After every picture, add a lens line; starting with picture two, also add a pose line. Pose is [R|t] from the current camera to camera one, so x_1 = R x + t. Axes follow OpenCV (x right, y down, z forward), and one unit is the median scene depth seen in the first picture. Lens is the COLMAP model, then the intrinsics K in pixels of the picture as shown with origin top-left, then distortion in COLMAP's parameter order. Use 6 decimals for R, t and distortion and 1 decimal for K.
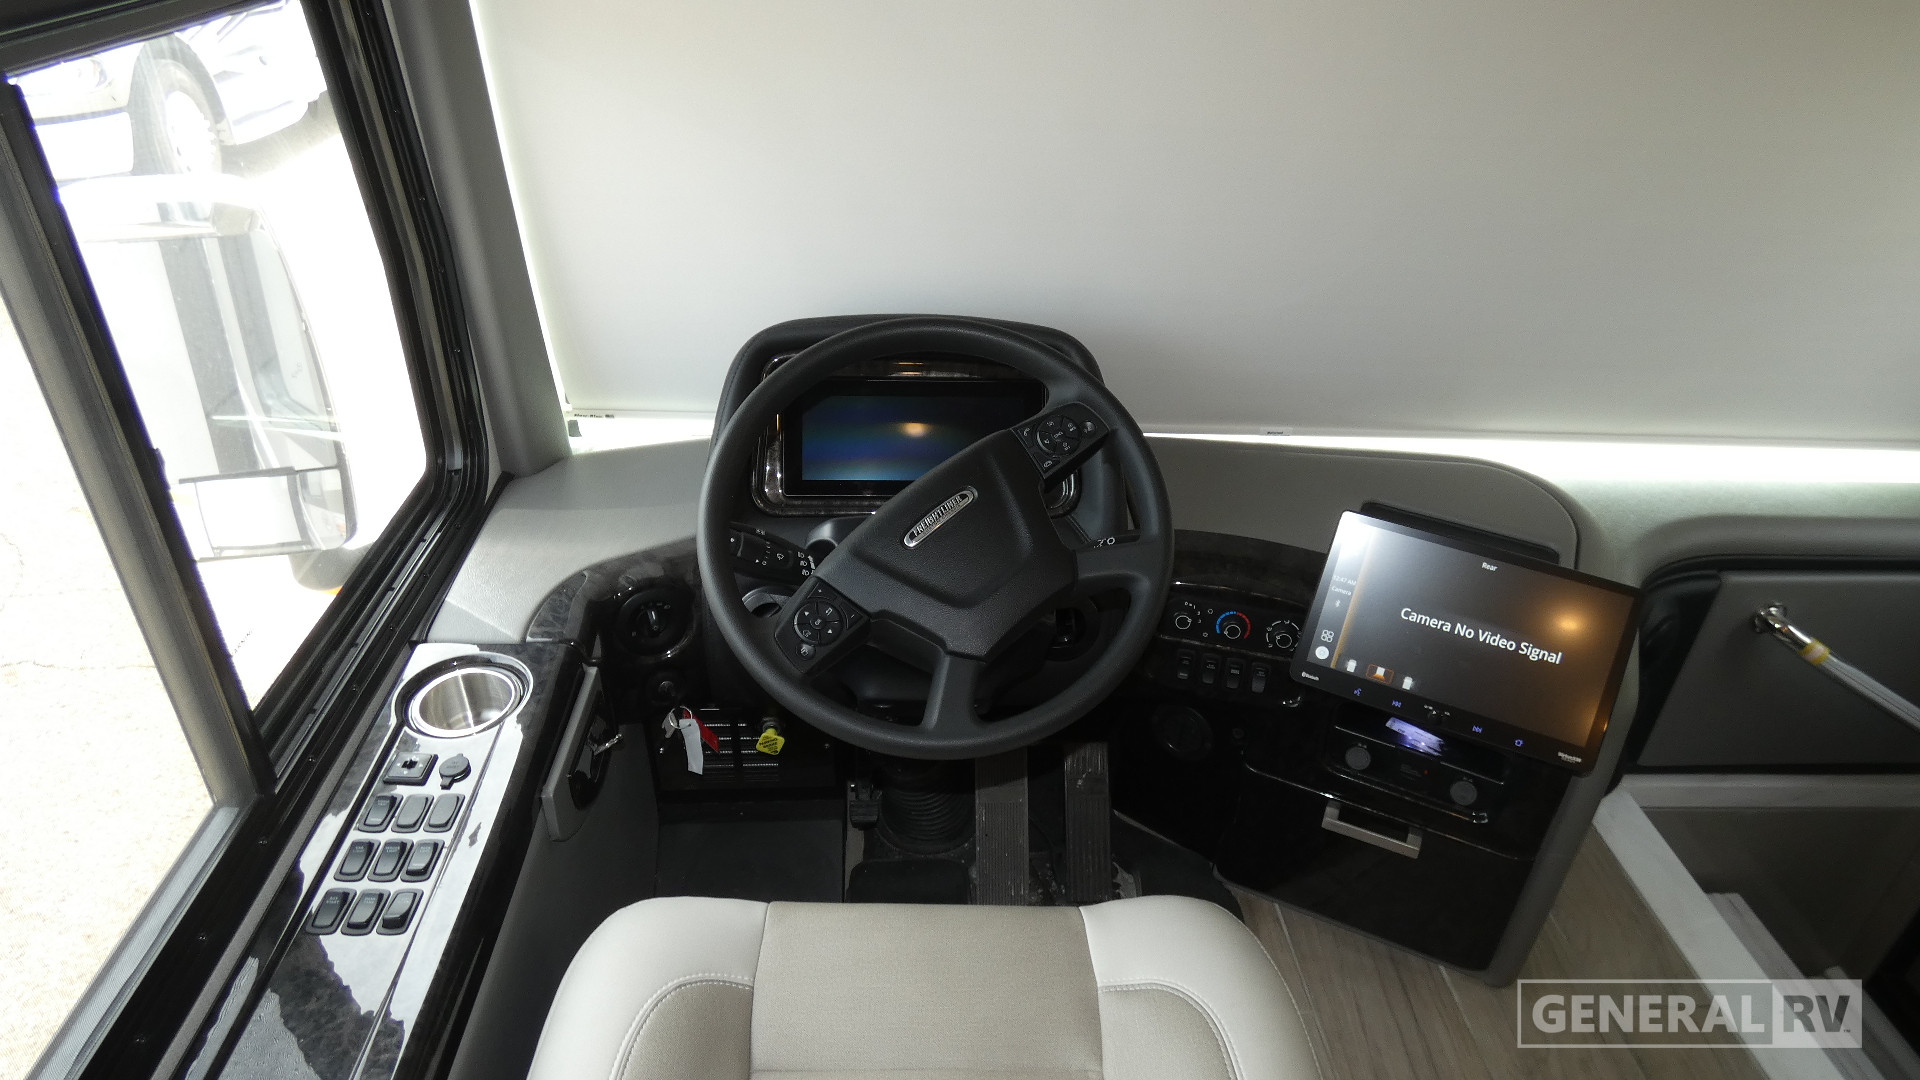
lens RADIAL K [[1150.7, 0, 952.2], [0, 1150.7, 543.3], [0, 0, 1]] dist [-0.003732, -0.000667]
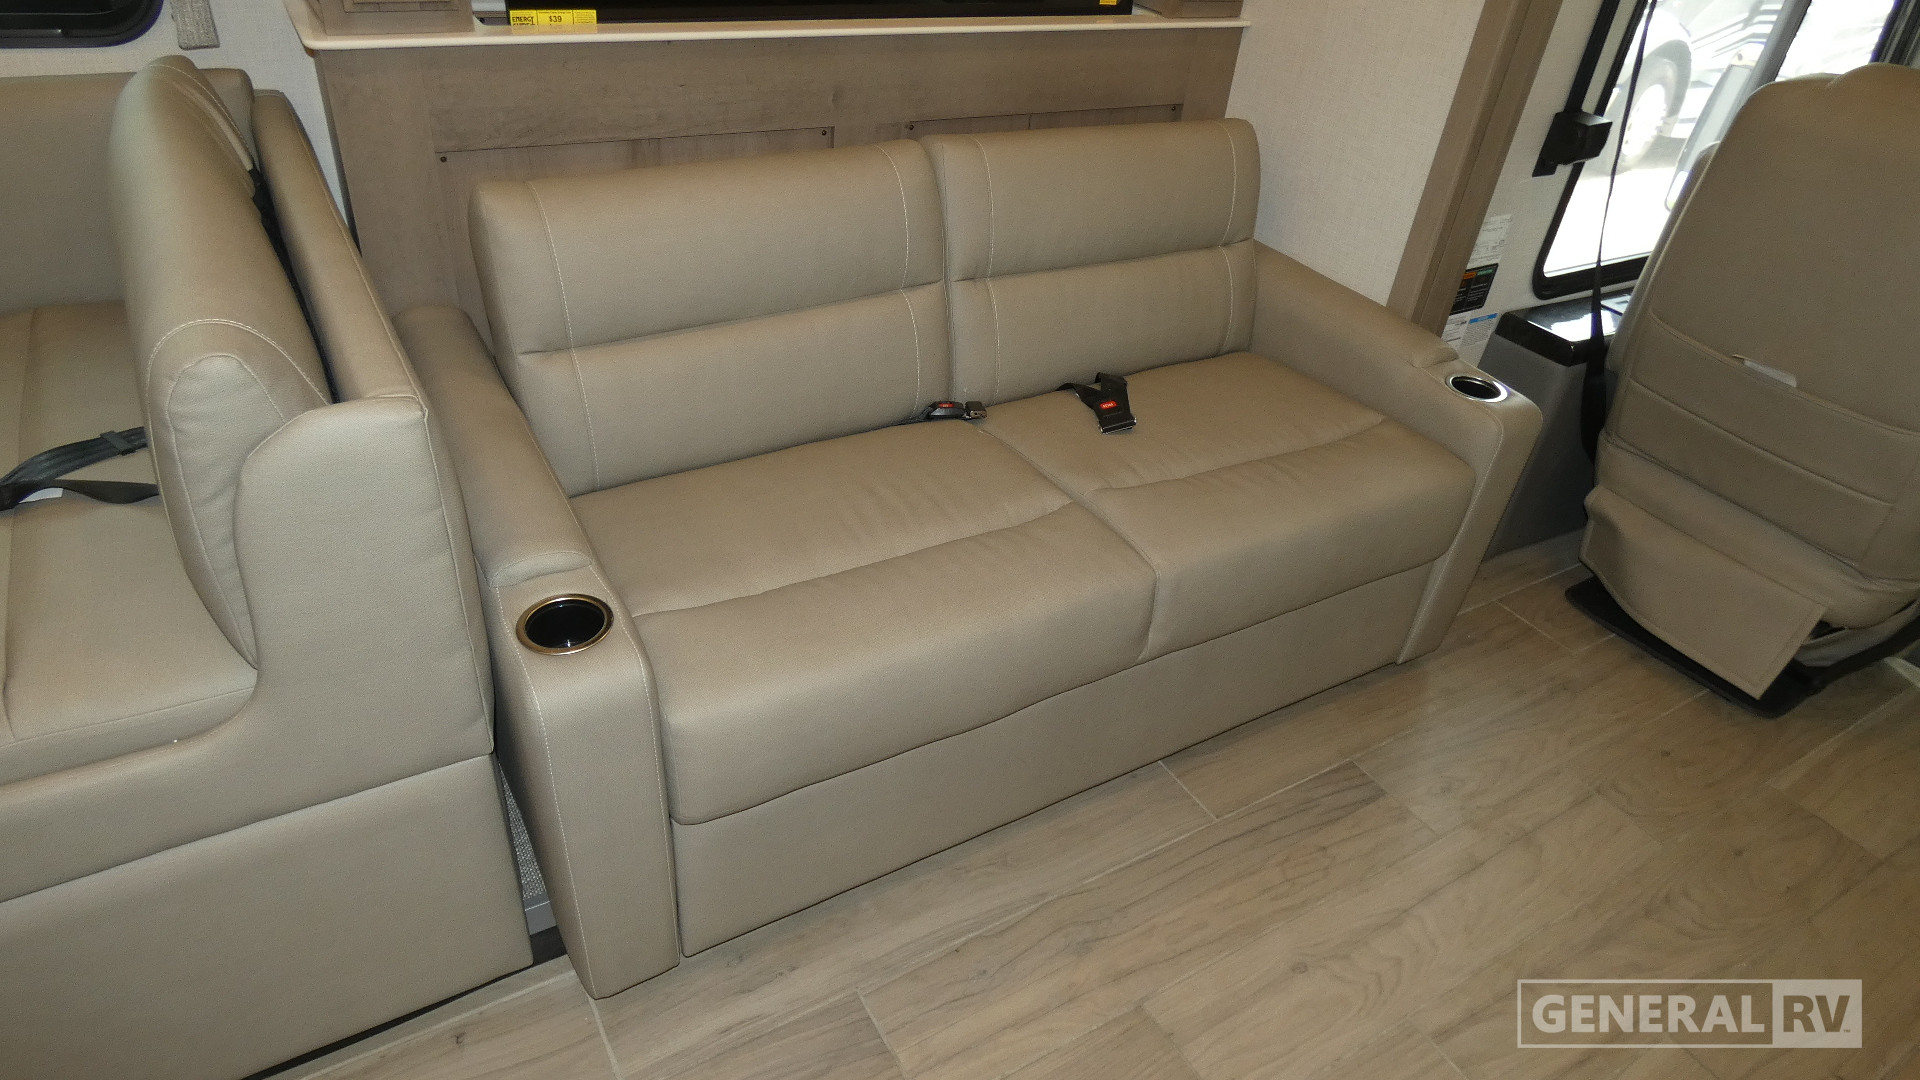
lens RADIAL K [[1150.7, 0, 961.7], [0, 1150.7, 538.6], [0, 0, 1]] dist [-0.003732, -0.000667]
pose [[0.480815, 0.506423, -0.715788, 0.613247], [-0.528710, 0.818691, 0.224078, 0.750878], [0.699488, 0.270704, 0.661390, -1.284284]]
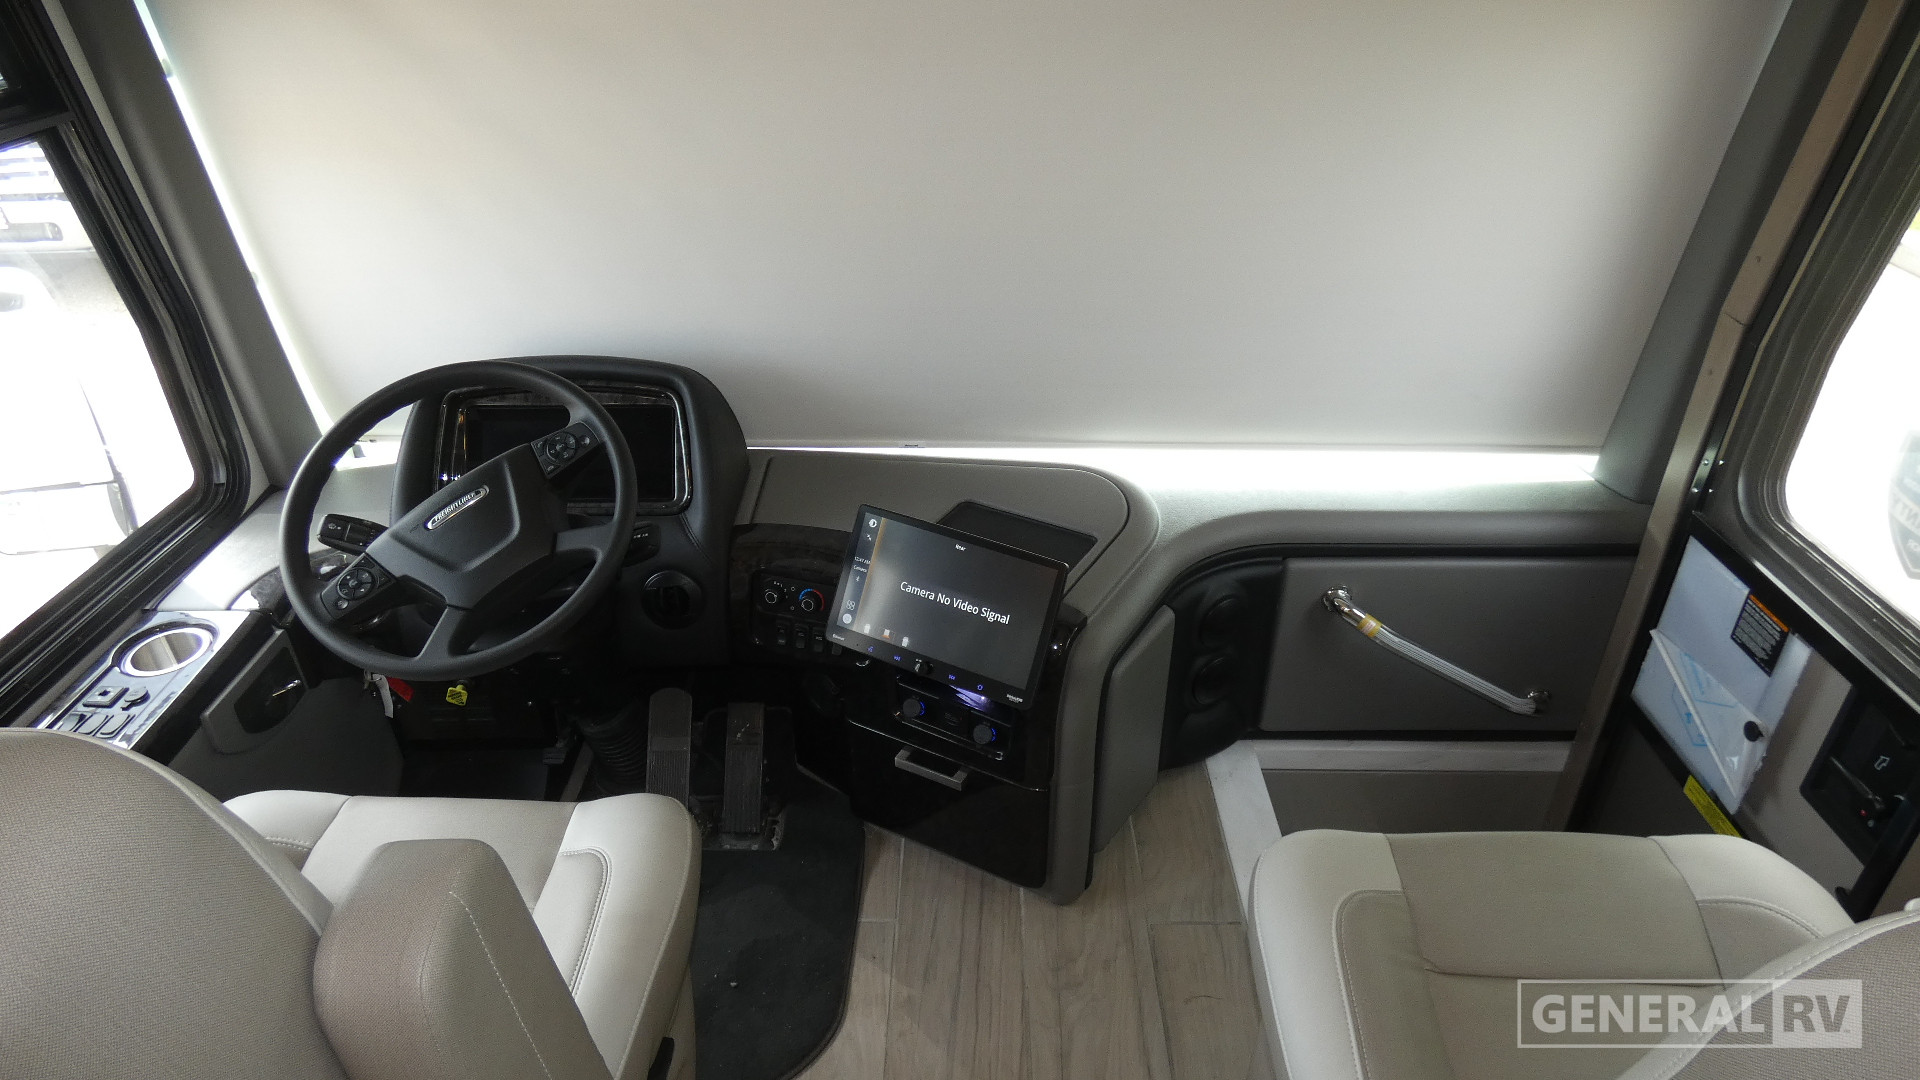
lens RADIAL K [[1150.7, 0, 954.3], [0, 1150.7, 548.9], [0, 0, 1]] dist [-0.003732, -0.000667]
pose [[0.997203, -0.008229, -0.074280, 0.489092], [0.006948, 0.999823, -0.017489, 0.038592], [0.074410, 0.016924, 0.997084, -0.224685]]
